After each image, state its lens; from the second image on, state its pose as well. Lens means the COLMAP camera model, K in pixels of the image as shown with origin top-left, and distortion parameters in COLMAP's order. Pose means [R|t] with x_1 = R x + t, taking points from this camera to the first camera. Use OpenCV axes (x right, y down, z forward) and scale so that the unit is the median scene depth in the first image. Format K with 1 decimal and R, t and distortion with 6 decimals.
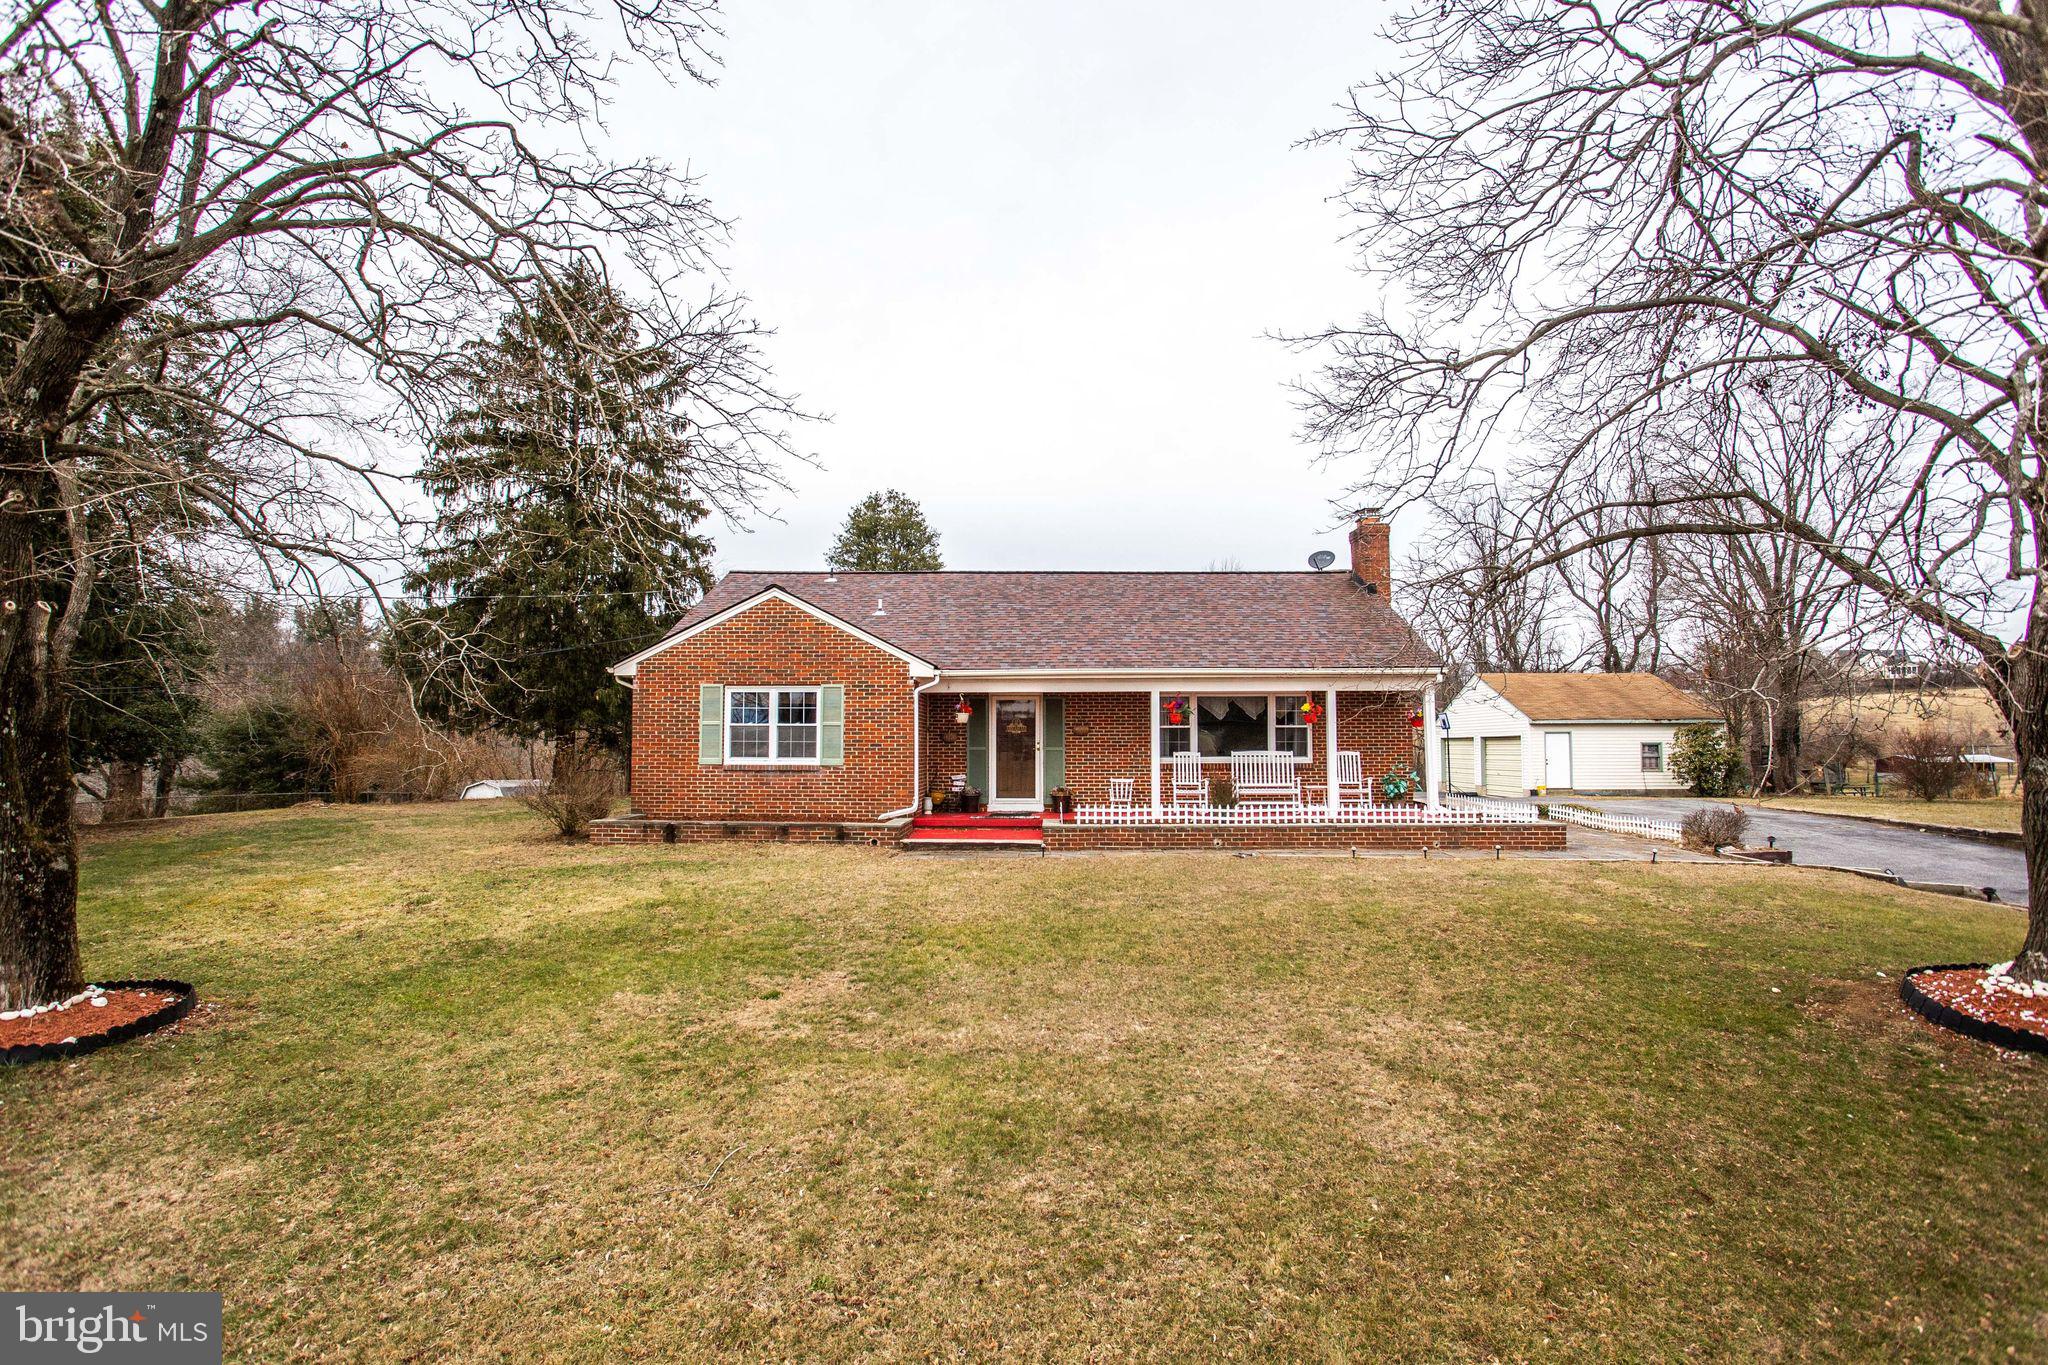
lens RADIAL K [[989.0, 0, 1045.1], [0, 989.0, 677.5], [0, 0, 1]] dist [-0.043746, 0.019575]
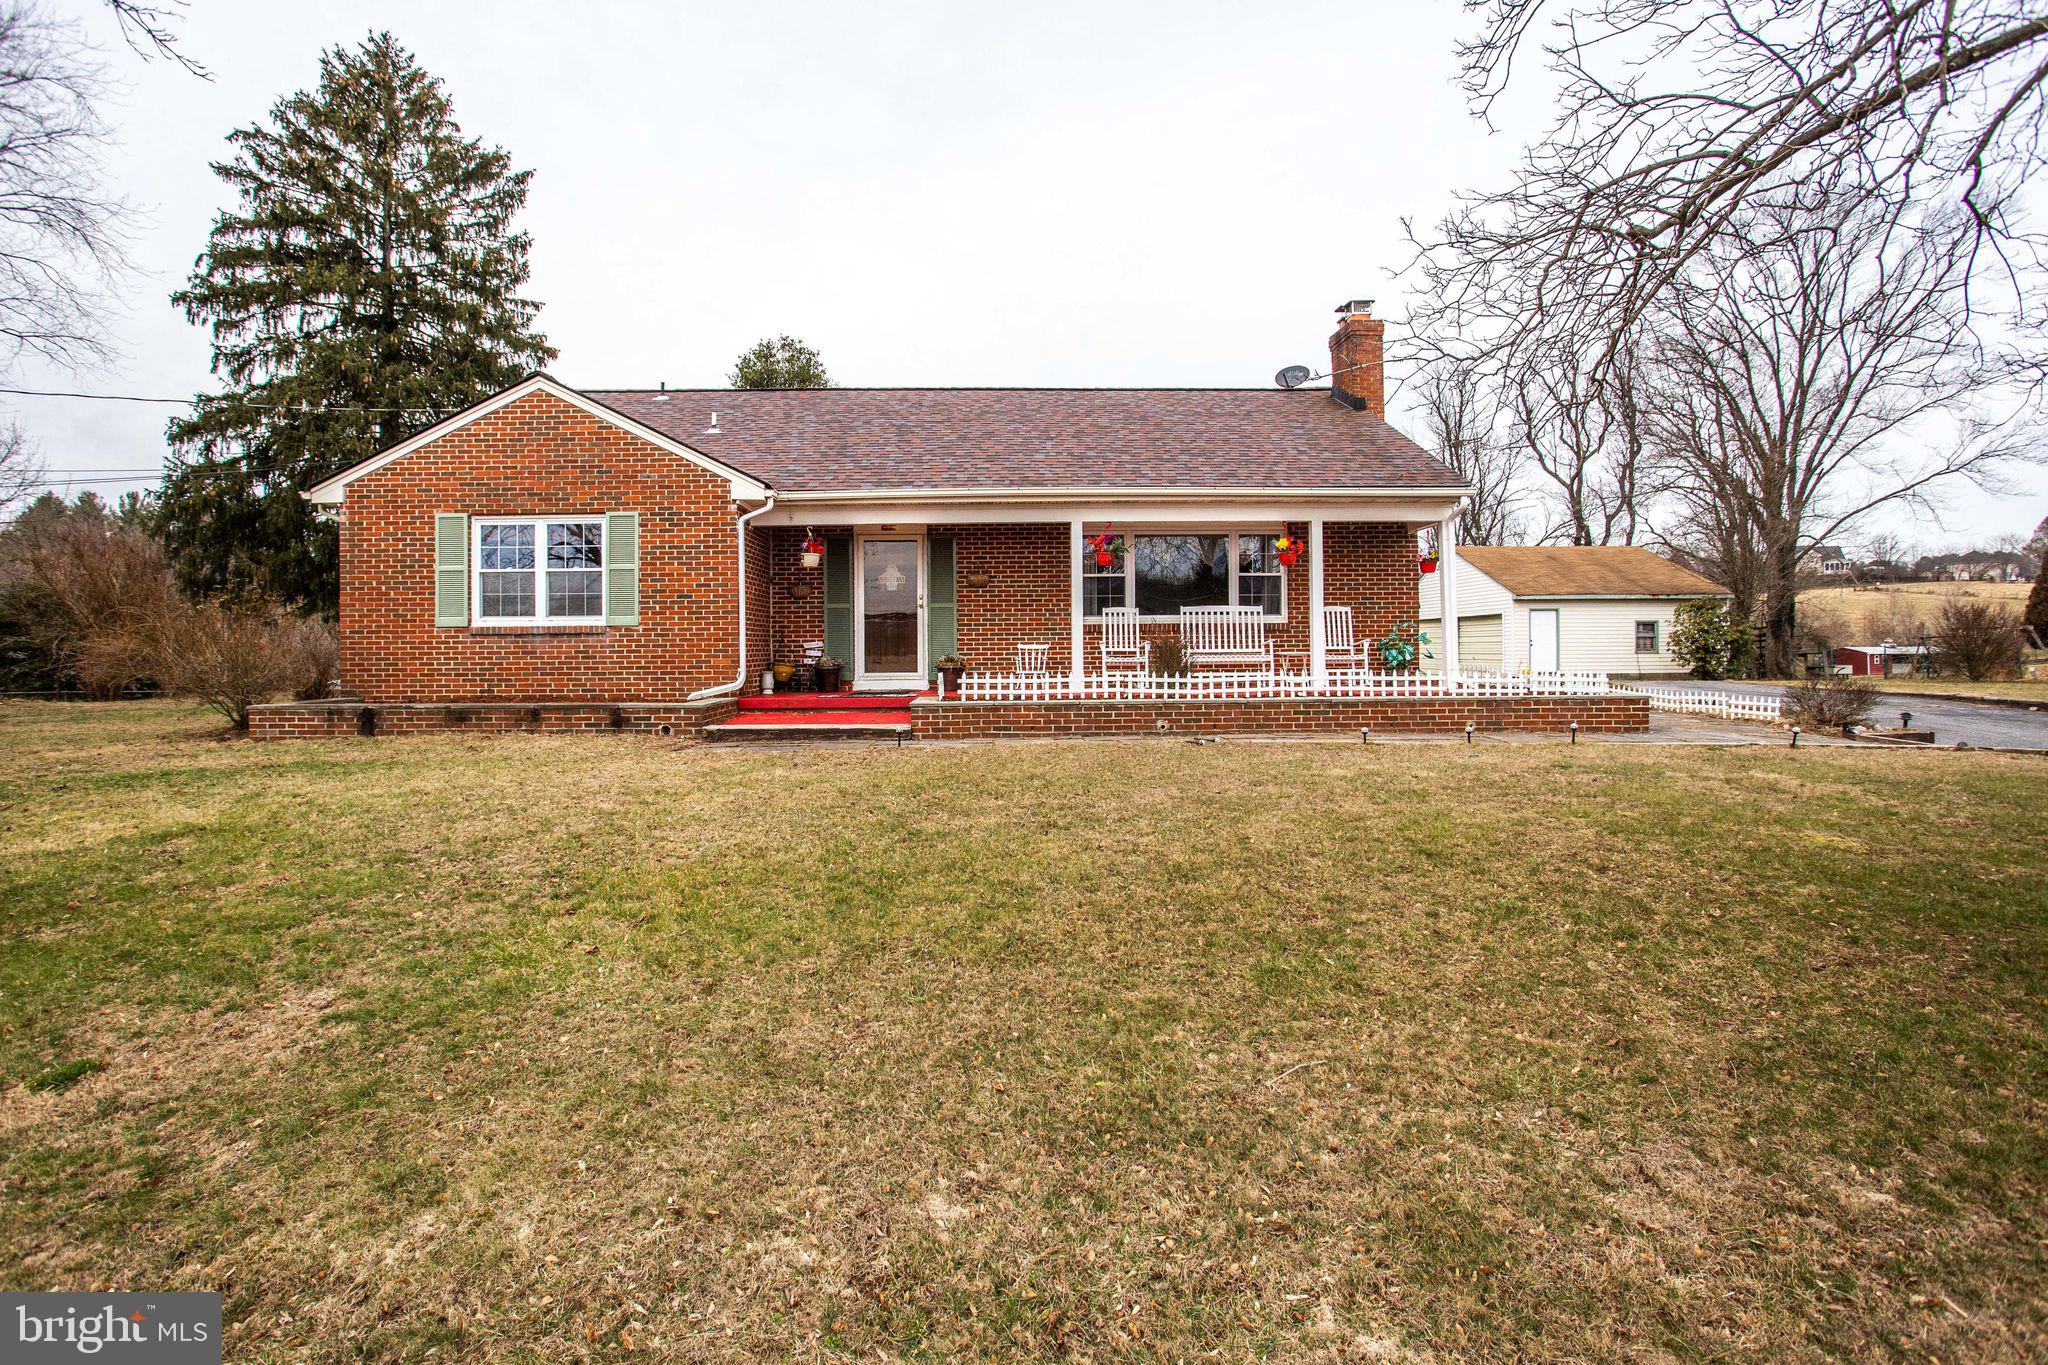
lens RADIAL K [[998.9, 0, 1022.9], [0, 998.9, 636.9], [0, 0, 1]] dist [-0.015223, 0.000666]
pose [[0.999295, -0.008228, 0.036626, 0.043953], [0.006035, 0.998204, 0.059600, 0.053898], [-0.037051, -0.059337, 0.997550, 0.261930]]
